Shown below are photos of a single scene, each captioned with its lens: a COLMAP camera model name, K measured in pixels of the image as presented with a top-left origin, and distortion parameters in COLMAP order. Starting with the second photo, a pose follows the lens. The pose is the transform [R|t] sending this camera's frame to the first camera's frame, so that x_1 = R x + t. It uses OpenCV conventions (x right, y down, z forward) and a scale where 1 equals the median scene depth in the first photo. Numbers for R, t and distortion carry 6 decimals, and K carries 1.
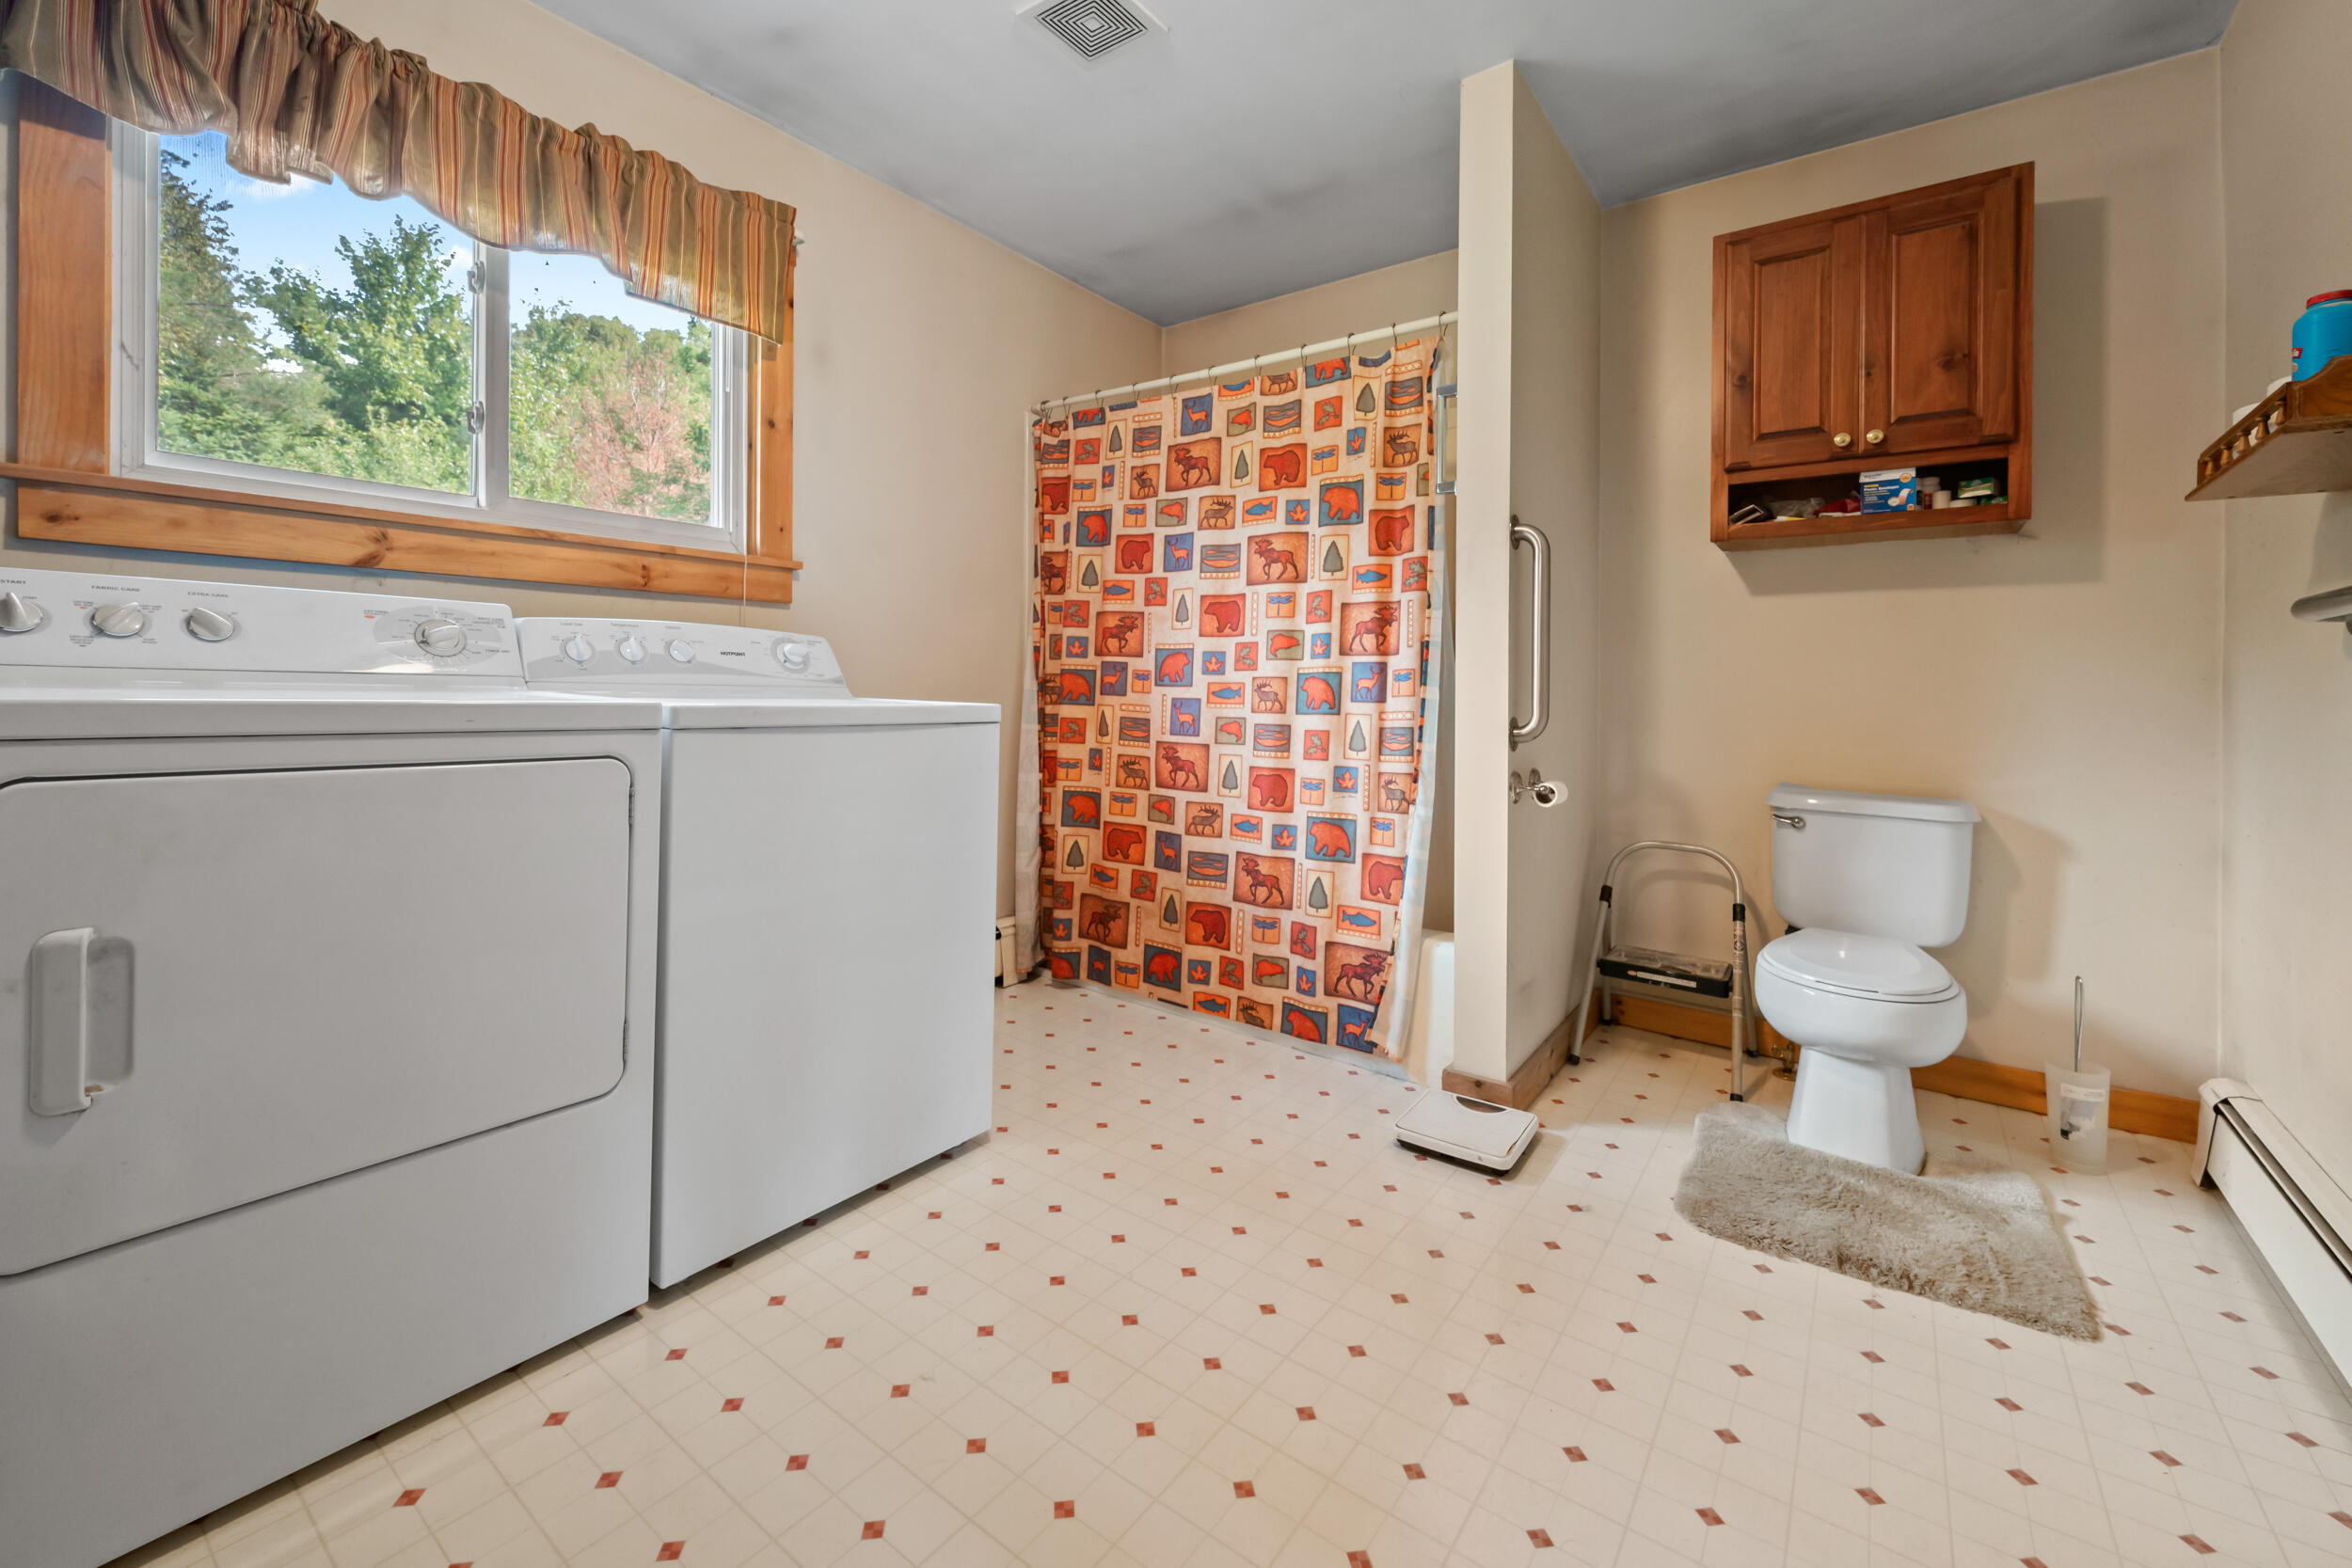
lens RADIAL K [[962.3, 0, 1177.3], [0, 962.3, 691.0], [0, 0, 1]] dist [0.000383, -0.000064]
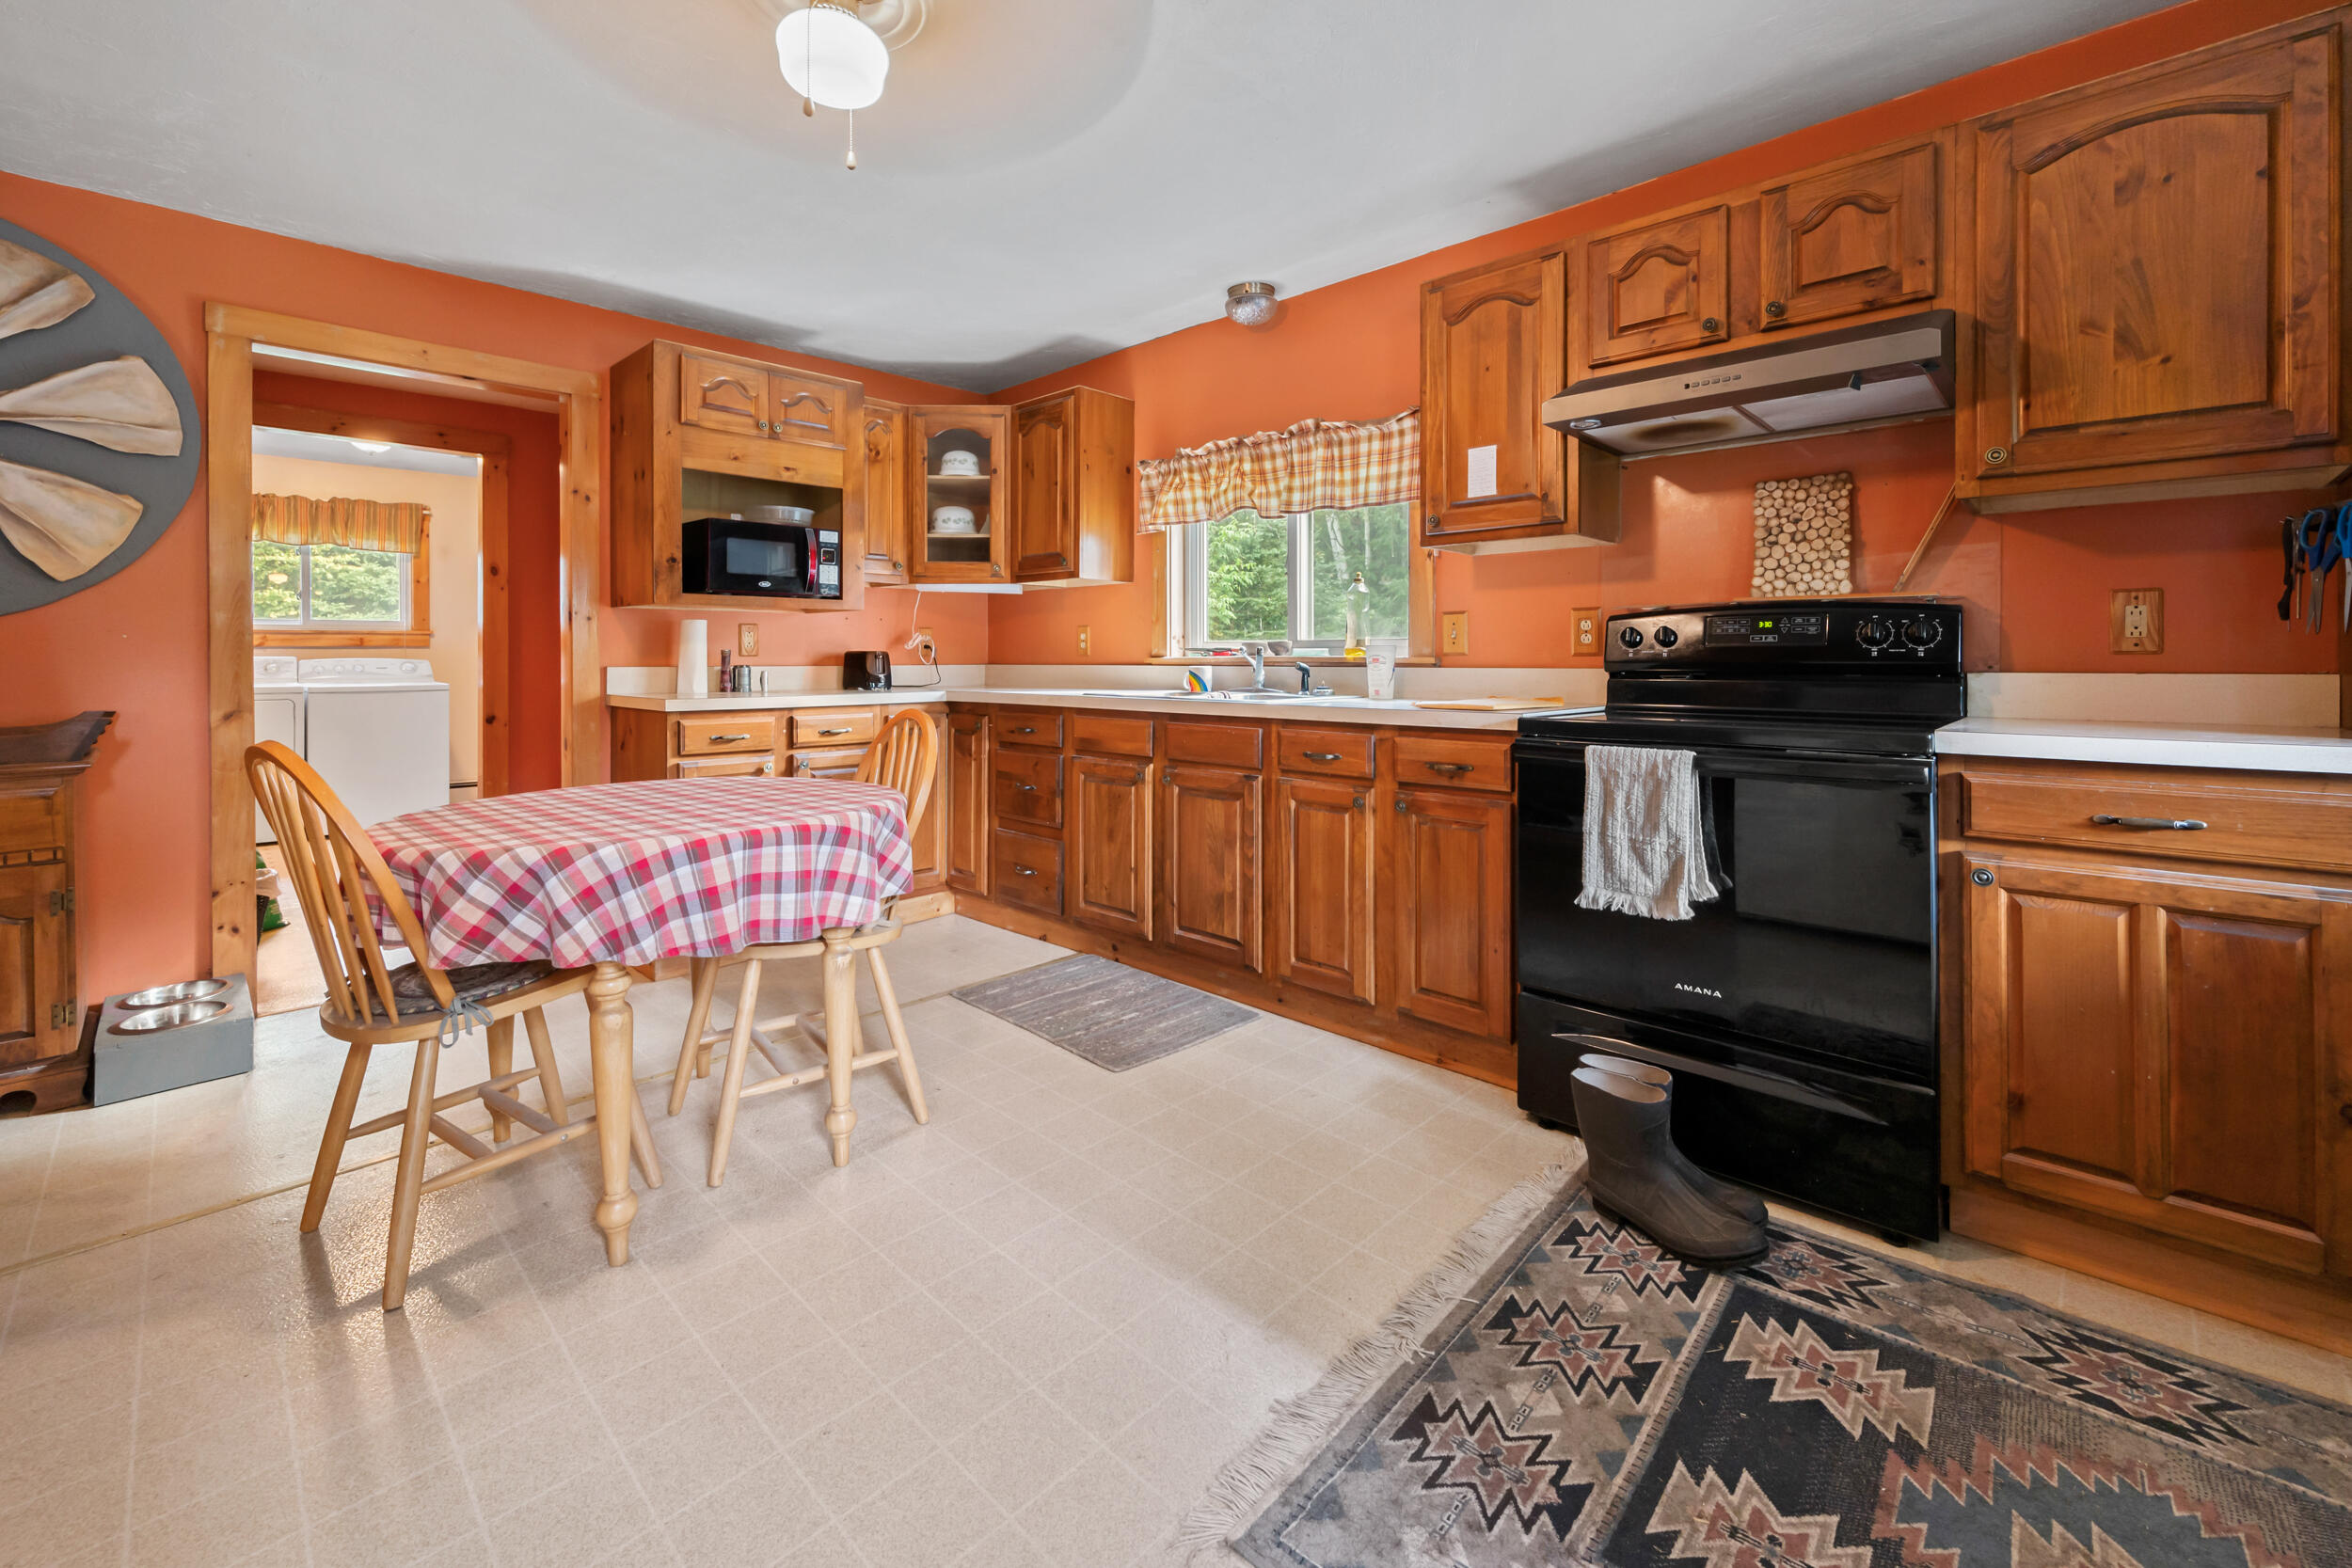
lens RADIAL K [[971.8, 0, 1185.4], [0, 971.8, 656.3], [0, 0, 1]] dist [-0.000334, -0.000314]
pose [[0.992694, -0.013272, -0.119931, 1.872602], [0.013388, 0.999910, 0.000161, -0.034054], [0.119918, -0.001766, 0.992782, -1.338177]]
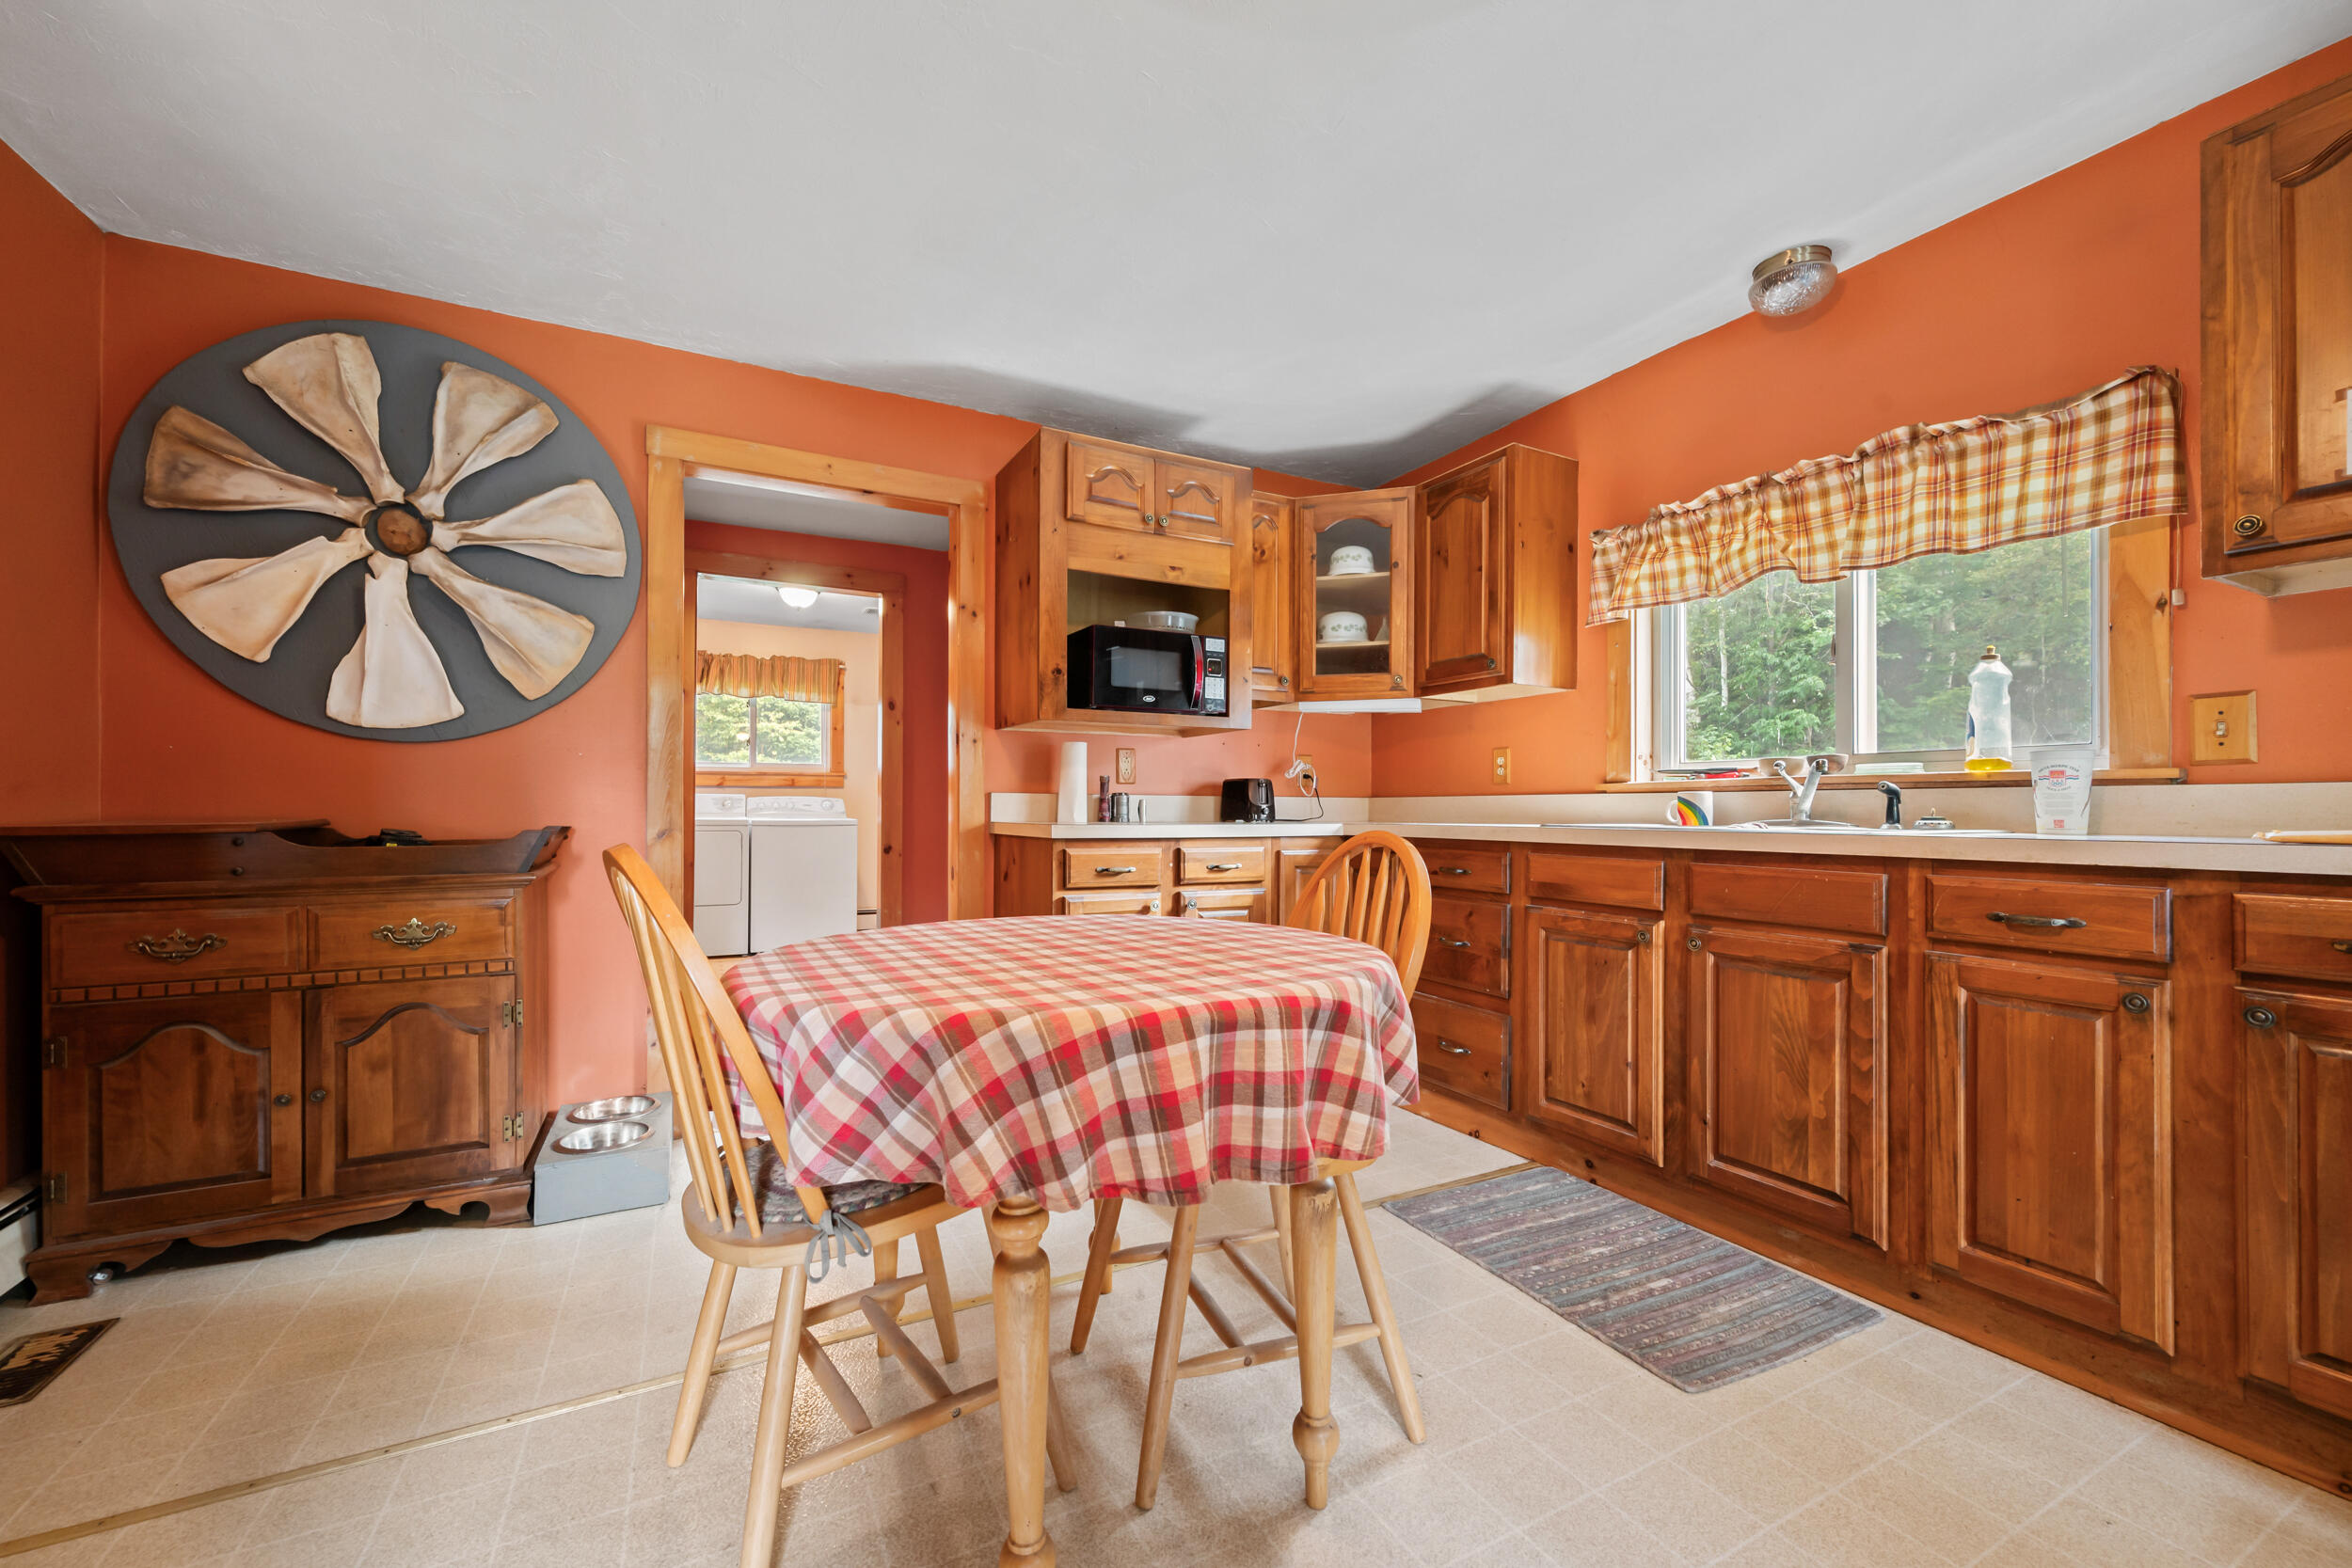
lens RADIAL K [[931.6, 0, 1180.7], [0, 931.6, 802.2], [0, 0, 1]] dist [0.001151, -0.000069]
pose [[0.903946, -0.012045, -0.427477, 1.660911], [0.007927, 0.999903, -0.011410, -0.001835], [0.427573, 0.006925, 0.903954, -1.092973]]
